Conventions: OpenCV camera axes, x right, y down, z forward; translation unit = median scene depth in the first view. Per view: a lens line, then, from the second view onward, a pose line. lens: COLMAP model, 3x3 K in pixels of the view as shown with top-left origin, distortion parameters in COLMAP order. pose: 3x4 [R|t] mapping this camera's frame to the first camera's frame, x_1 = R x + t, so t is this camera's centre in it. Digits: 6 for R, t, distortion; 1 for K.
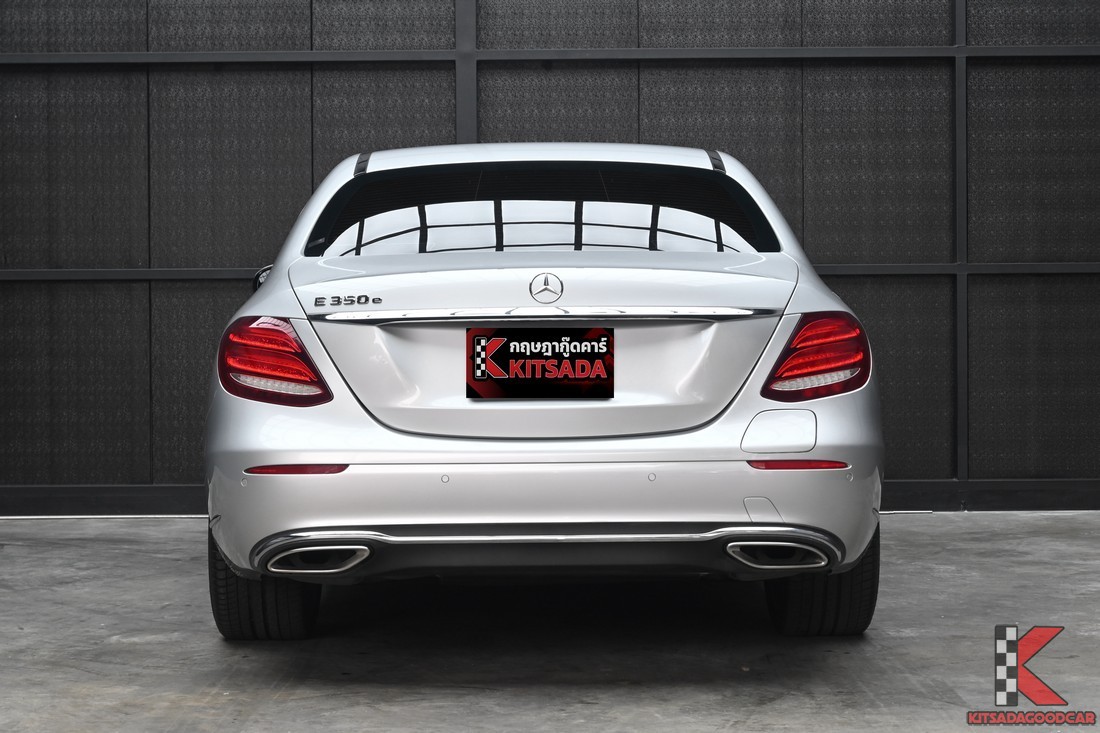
lens RADIAL K [[2326.9, 0, 546.8], [0, 2326.9, 369.2], [0, 0, 1]] dist [0.059819, 0.000000]
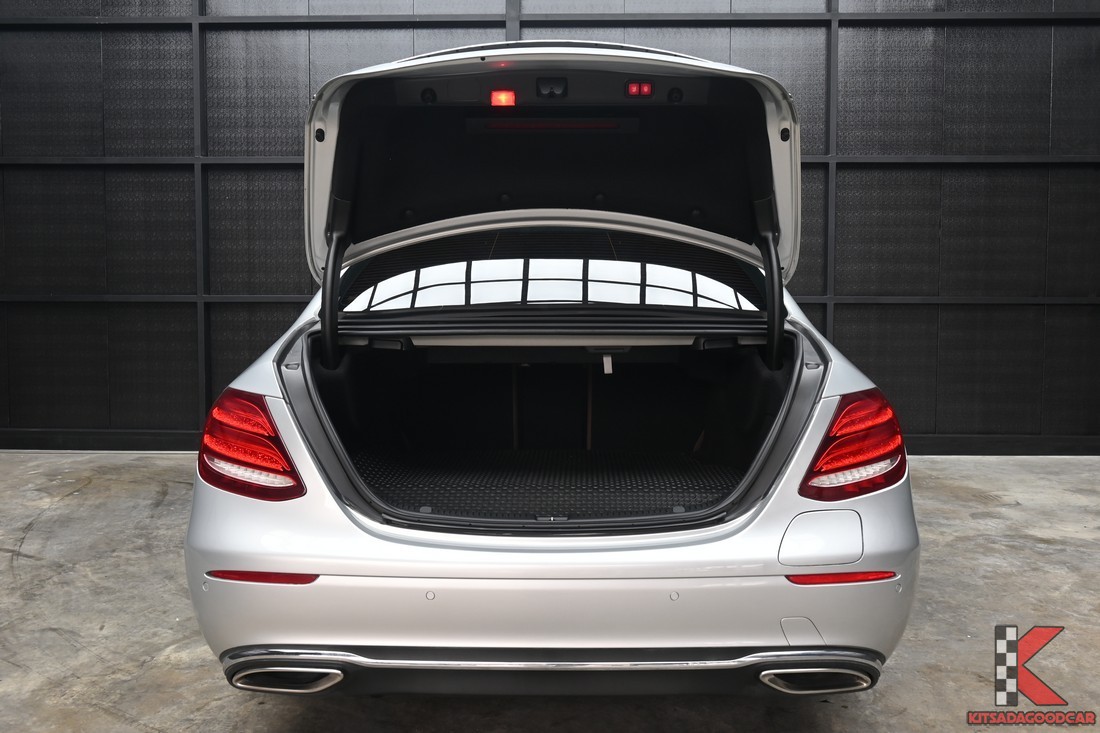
lens RADIAL K [[1004.6, 0, 549.9], [0, 1004.6, 361.9], [0, 0, 1]] dist [-0.006344, 0.000000]
pose [[0.999810, 0.009511, -0.016989, 0.002746], [-0.008816, 0.999138, 0.040564, -0.027305], [0.017360, -0.040407, 0.999032, 0.327691]]
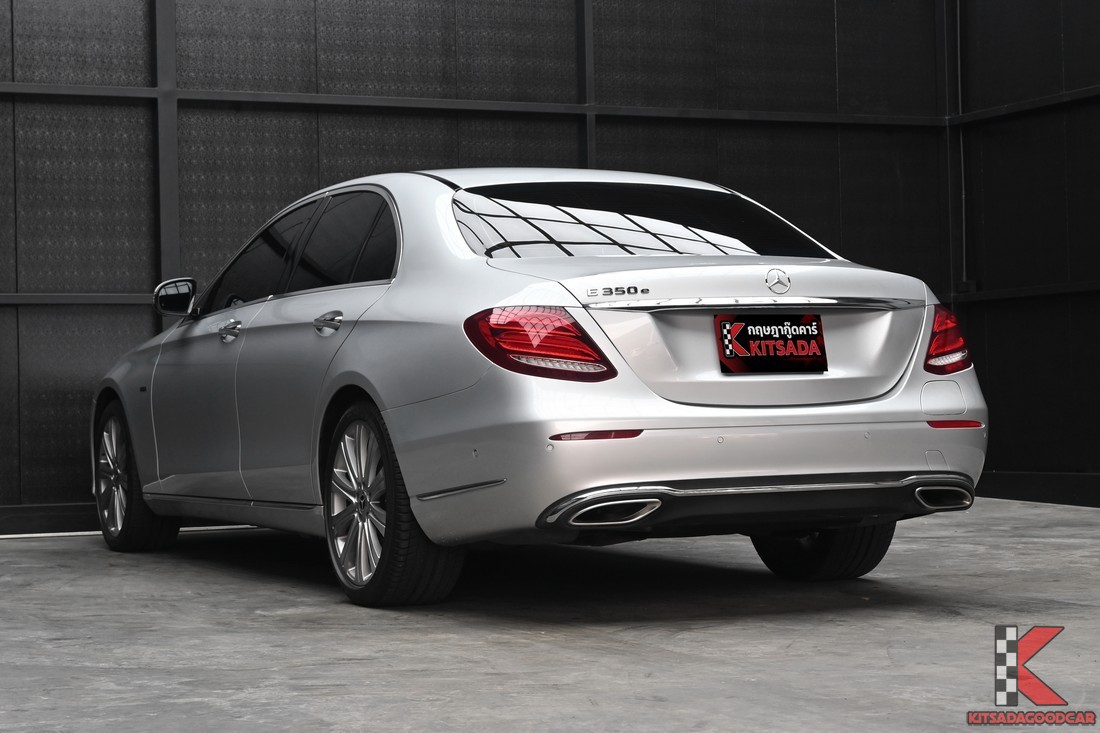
lens RADIAL K [[2292.0, 0, 545.7], [0, 2292.0, 360.6], [0, 0, 1]] dist [0.056282, 0.000000]
pose [[0.909959, -0.005227, 0.414665, -0.312968], [0.019059, 0.999391, -0.029226, 0.020092], [-0.414260, 0.034498, 0.909505, -0.015046]]
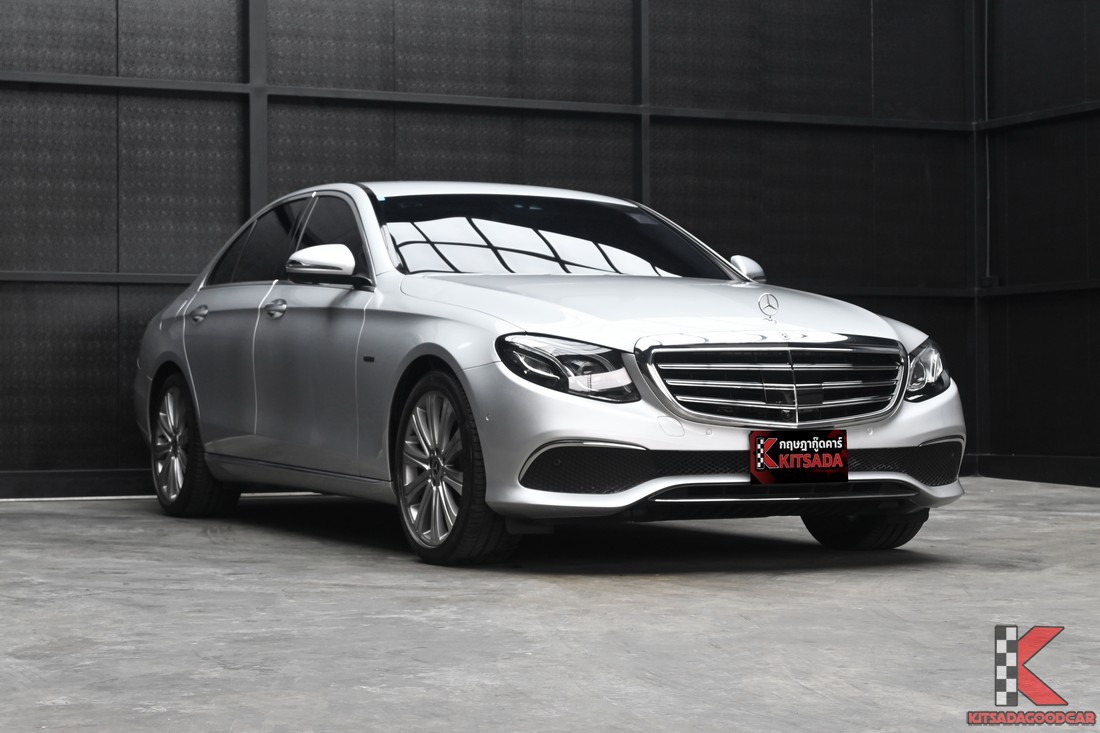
lens RADIAL K [[2326.9, 0, 551.8], [0, 2326.9, 364.0], [0, 0, 1]] dist [0.059819, 0.000000]
pose [[0.902993, 0.007488, 0.429590, -0.395169], [0.003347, 0.999695, -0.024460, 0.027502], [-0.429642, 0.023524, 0.902693, -0.085406]]
